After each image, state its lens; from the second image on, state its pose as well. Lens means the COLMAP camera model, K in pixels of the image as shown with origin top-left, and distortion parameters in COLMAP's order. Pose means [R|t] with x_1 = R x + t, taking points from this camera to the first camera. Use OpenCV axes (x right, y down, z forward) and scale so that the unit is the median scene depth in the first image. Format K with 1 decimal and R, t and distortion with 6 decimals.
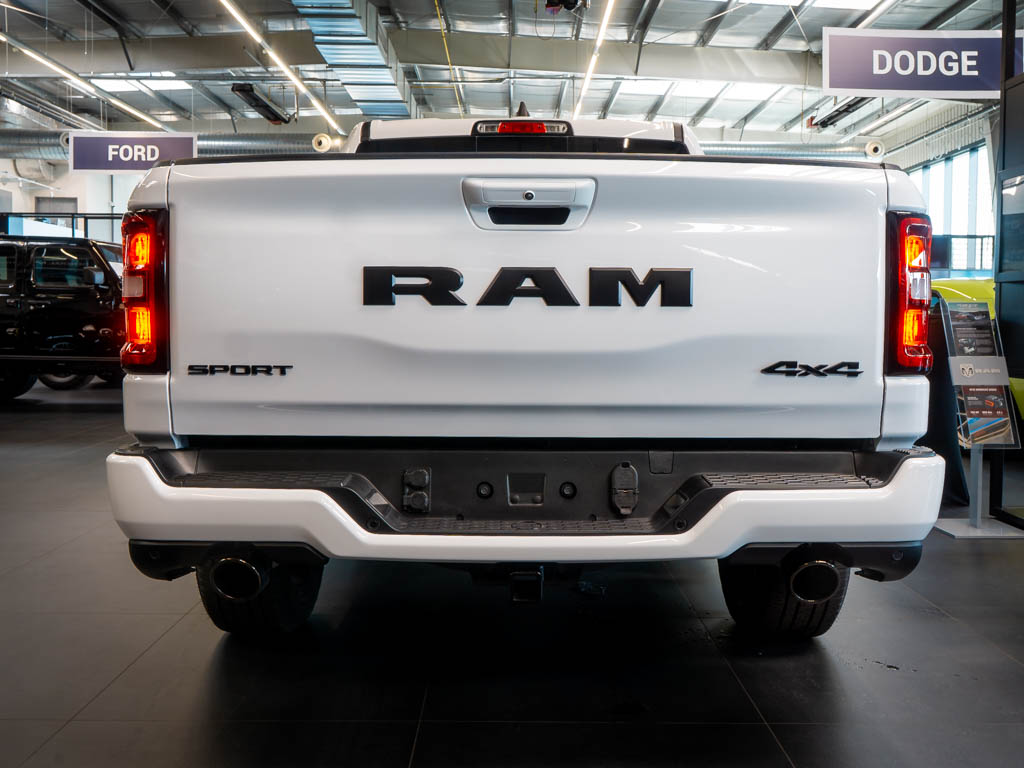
lens RADIAL K [[1049.0, 0, 512.0], [0, 1049.0, 384.0], [0, 0, 1]] dist [0.001015, 0.011557]
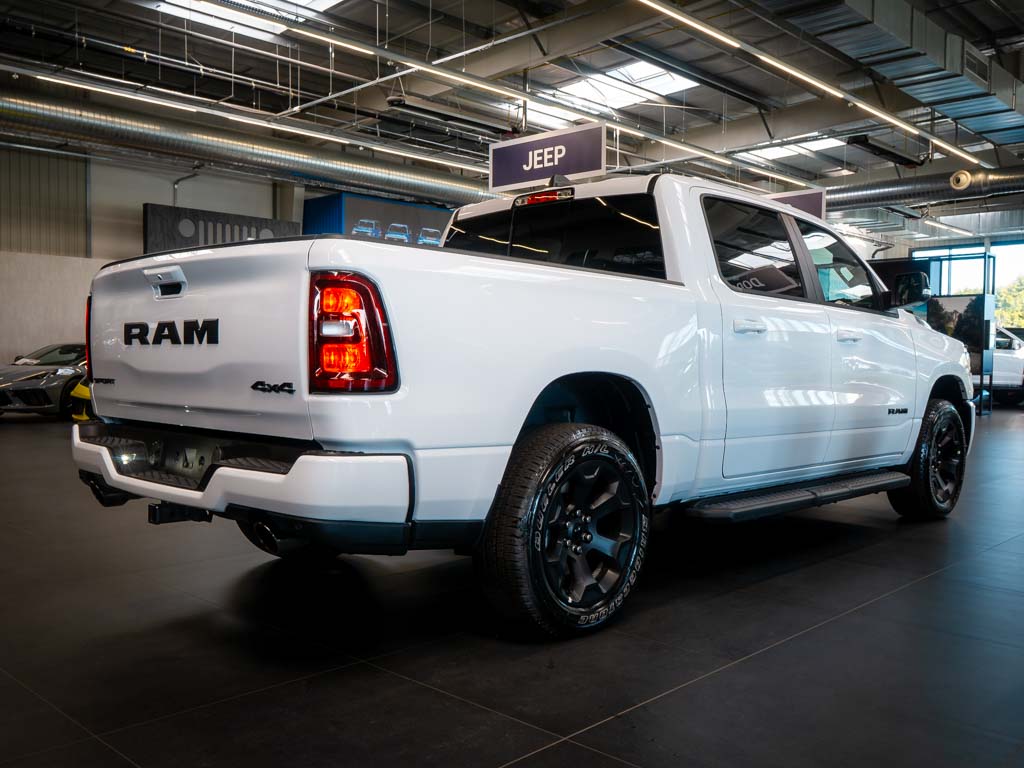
lens RADIAL K [[1049.0, 0, 512.0], [0, 1049.0, 384.0], [0, 0, 1]] dist [0.001015, 0.011557]
pose [[0.688438, 0.014284, -0.725154, 1.517945], [-0.045702, 0.998674, -0.023716, 0.000114], [0.723854, 0.049468, 0.688178, 0.267224]]
